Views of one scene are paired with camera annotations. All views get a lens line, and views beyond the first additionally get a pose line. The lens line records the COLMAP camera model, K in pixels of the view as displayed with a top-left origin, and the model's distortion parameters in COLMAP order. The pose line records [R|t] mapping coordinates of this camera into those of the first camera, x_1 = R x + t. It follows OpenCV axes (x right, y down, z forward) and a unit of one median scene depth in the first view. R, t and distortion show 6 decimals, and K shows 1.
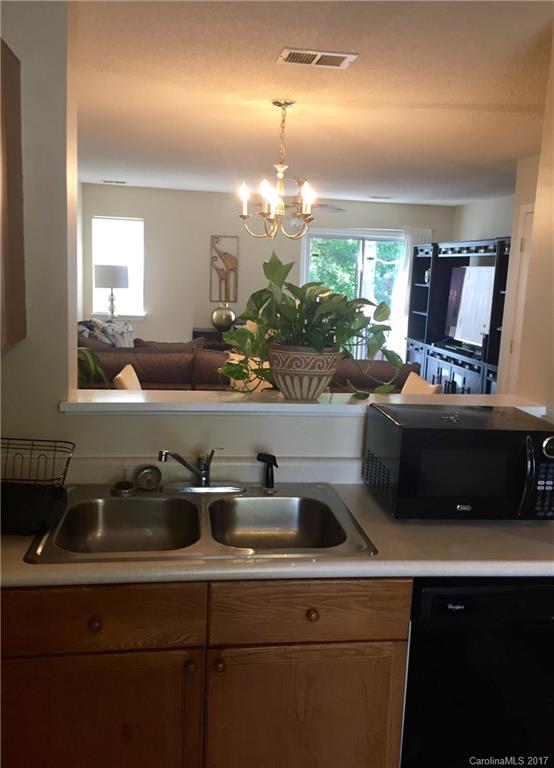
lens RADIAL K [[693.3, 0, 279.4], [0, 693.3, 380.9], [0, 0, 1]] dist [0.072182, -0.071648]
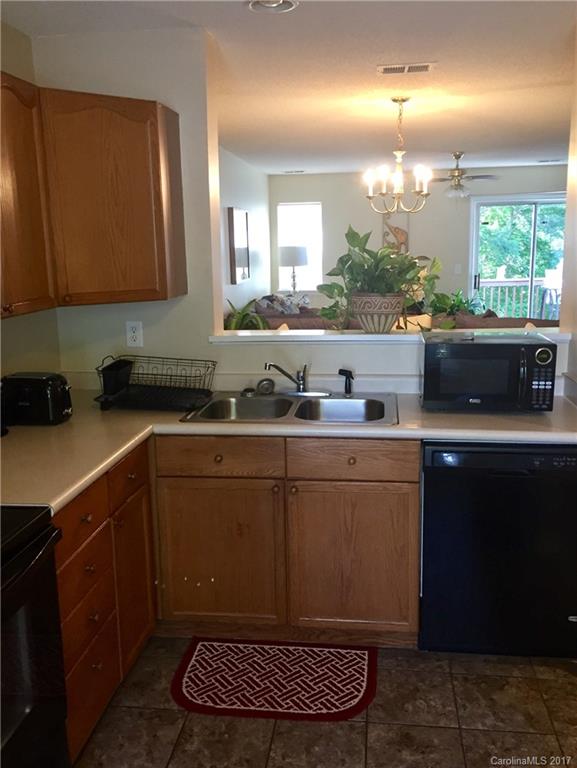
lens RADIAL K [[713.8, 0, 284.8], [0, 713.8, 381.6], [0, 0, 1]] dist [0.050397, 0.000000]
pose [[0.958156, -0.007474, -0.286150, 0.264405], [0.014850, 0.999611, 0.023617, 0.088281], [0.285862, -0.026879, 0.957894, -0.405854]]
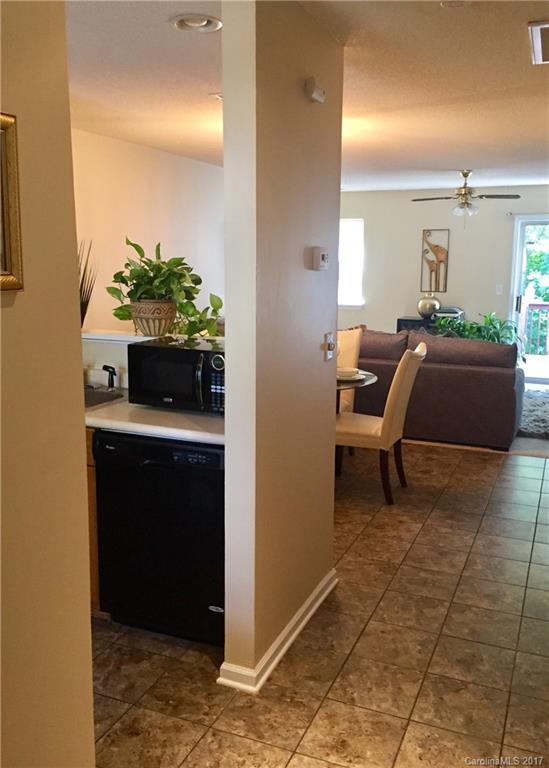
lens RADIAL K [[693.3, 0, 271.7], [0, 693.3, 385.5], [0, 0, 1]] dist [0.072182, -0.071648]
pose [[0.847274, 0.059511, -0.527812, 1.065724], [-0.058838, 0.998104, 0.018087, 0.094223], [0.527887, 0.015731, 0.849169, -0.138812]]
